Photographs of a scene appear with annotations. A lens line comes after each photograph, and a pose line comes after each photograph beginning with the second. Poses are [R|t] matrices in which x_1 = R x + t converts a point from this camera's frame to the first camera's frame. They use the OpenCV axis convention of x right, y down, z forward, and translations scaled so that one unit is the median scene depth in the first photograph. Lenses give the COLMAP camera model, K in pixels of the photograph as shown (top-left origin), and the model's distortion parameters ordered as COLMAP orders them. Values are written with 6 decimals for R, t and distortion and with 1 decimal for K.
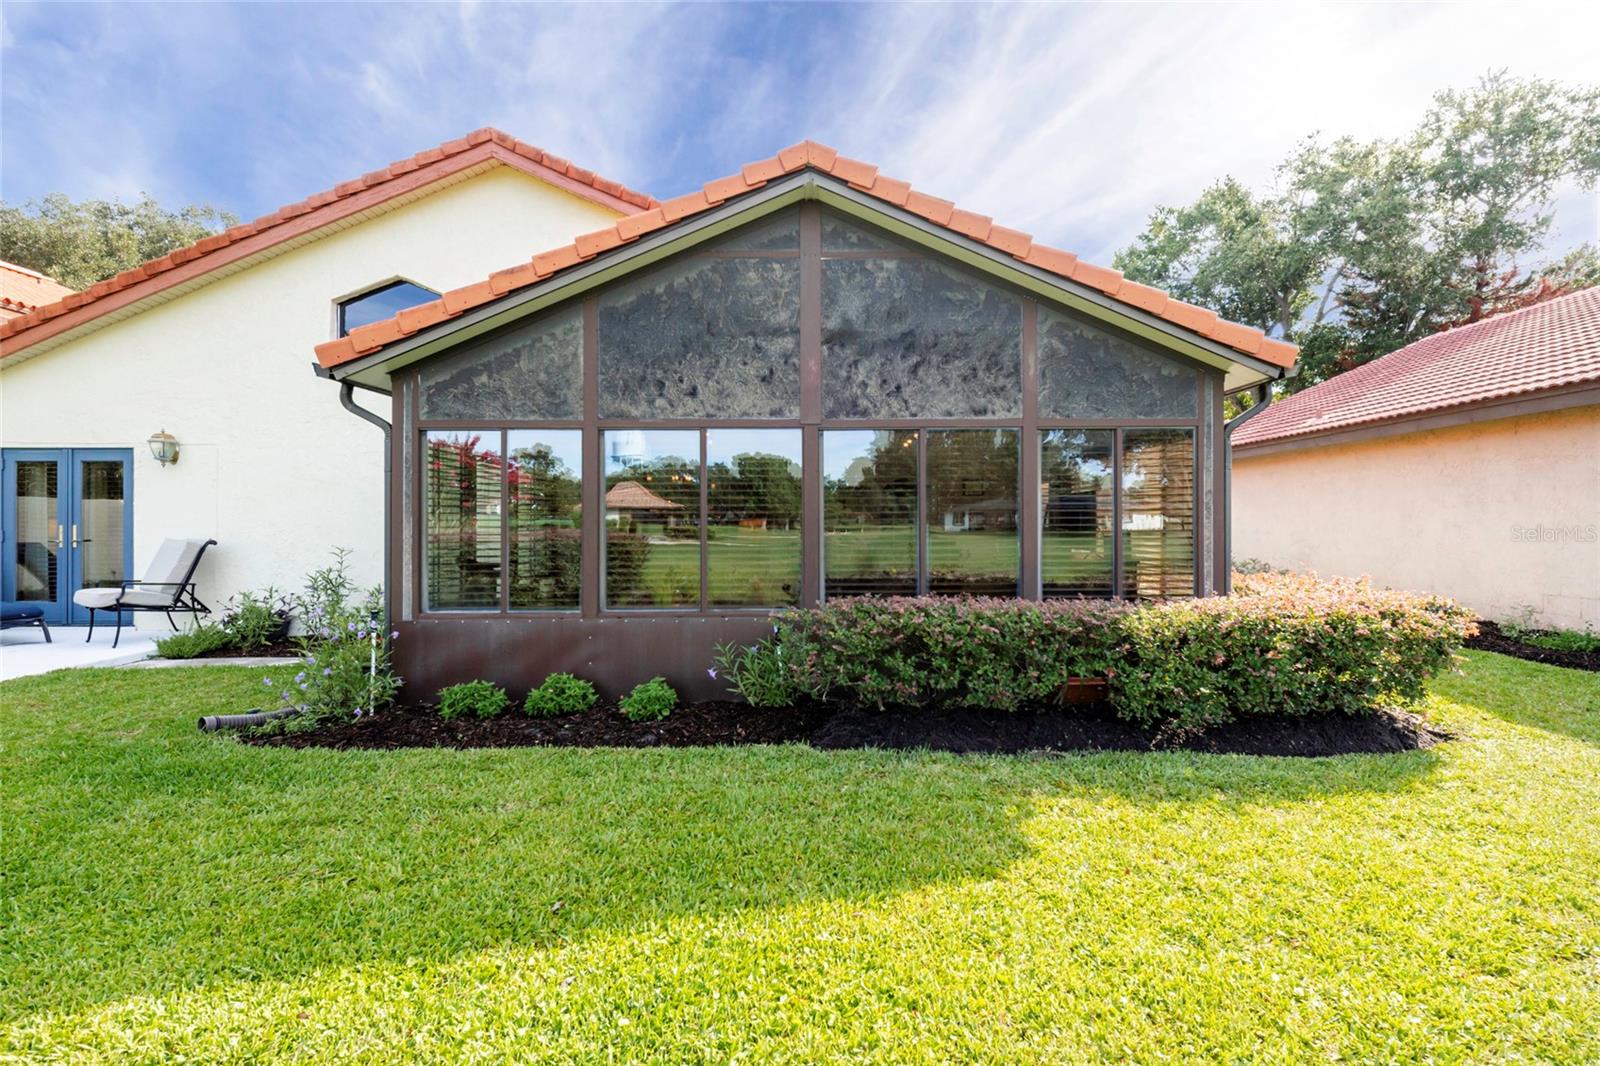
lens RADIAL K [[718.3, 0, 800.0], [0, 718.3, 533.0], [0, 0, 1]] dist [0.009349, -0.000081]
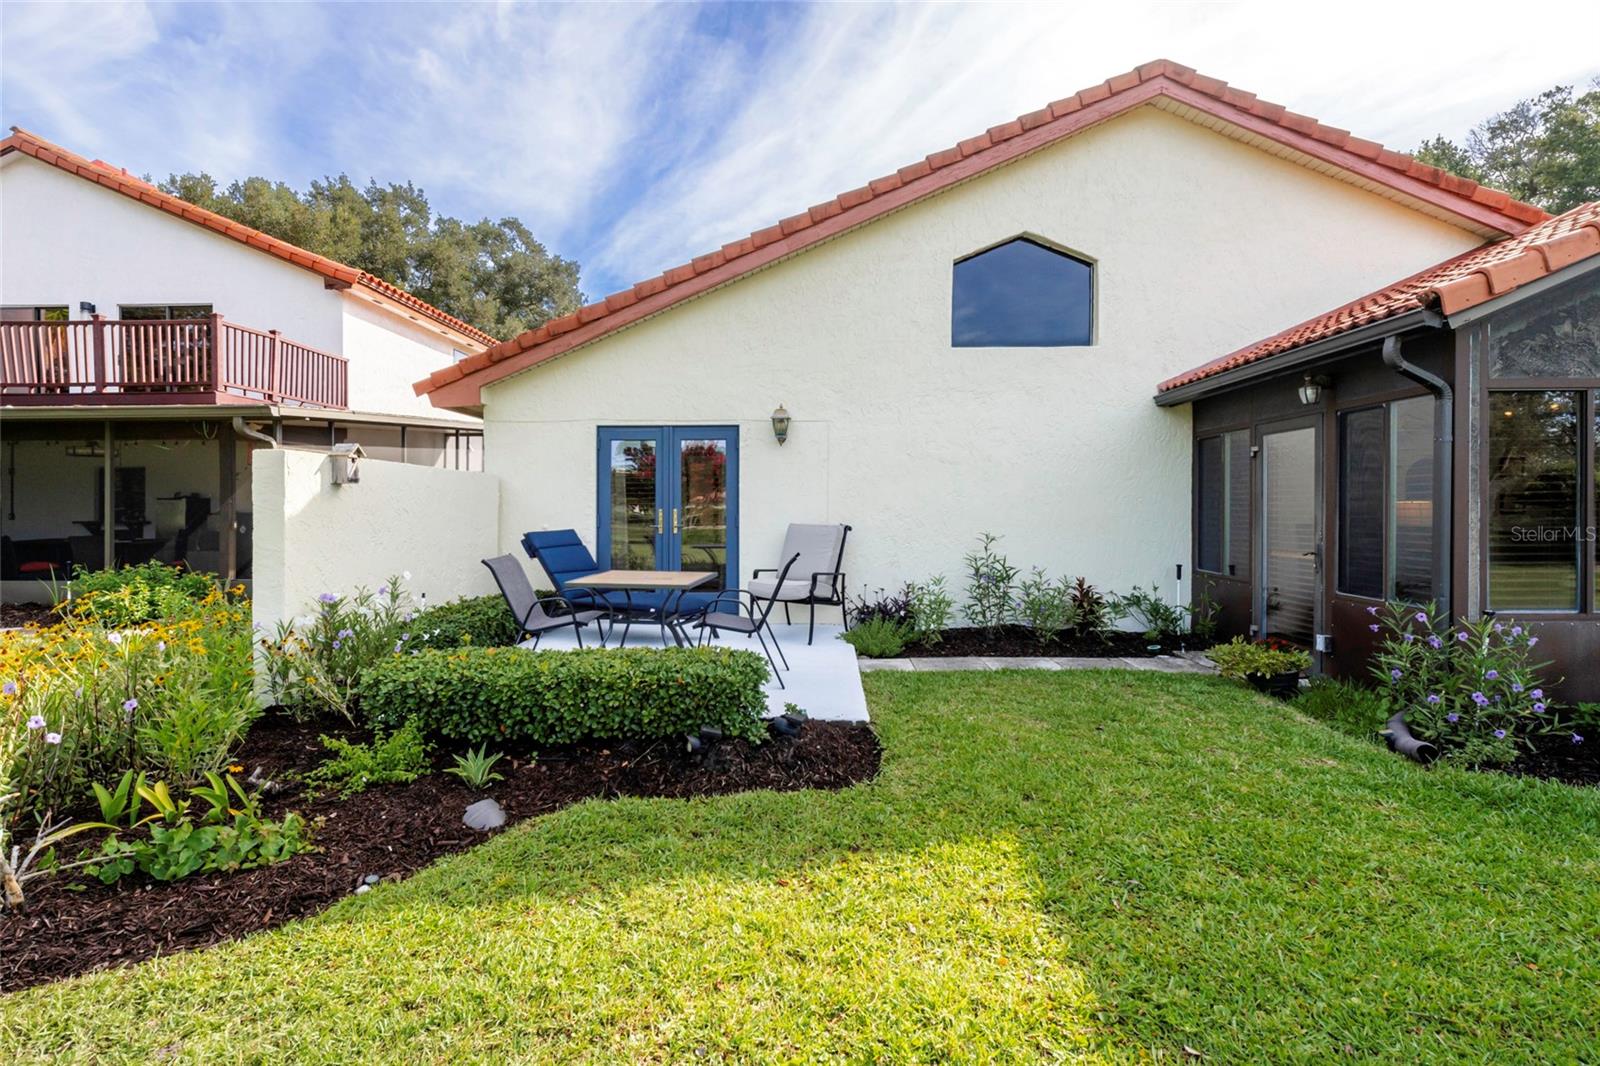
lens RADIAL K [[718.3, 0, 800.0], [0, 718.3, 533.0], [0, 0, 1]] dist [0.009349, -0.000081]
pose [[0.999168, 0.006465, -0.040269, -0.838567], [-0.006030, 0.999922, 0.010921, 0.009011], [0.040337, -0.010669, 0.999129, 0.095054]]
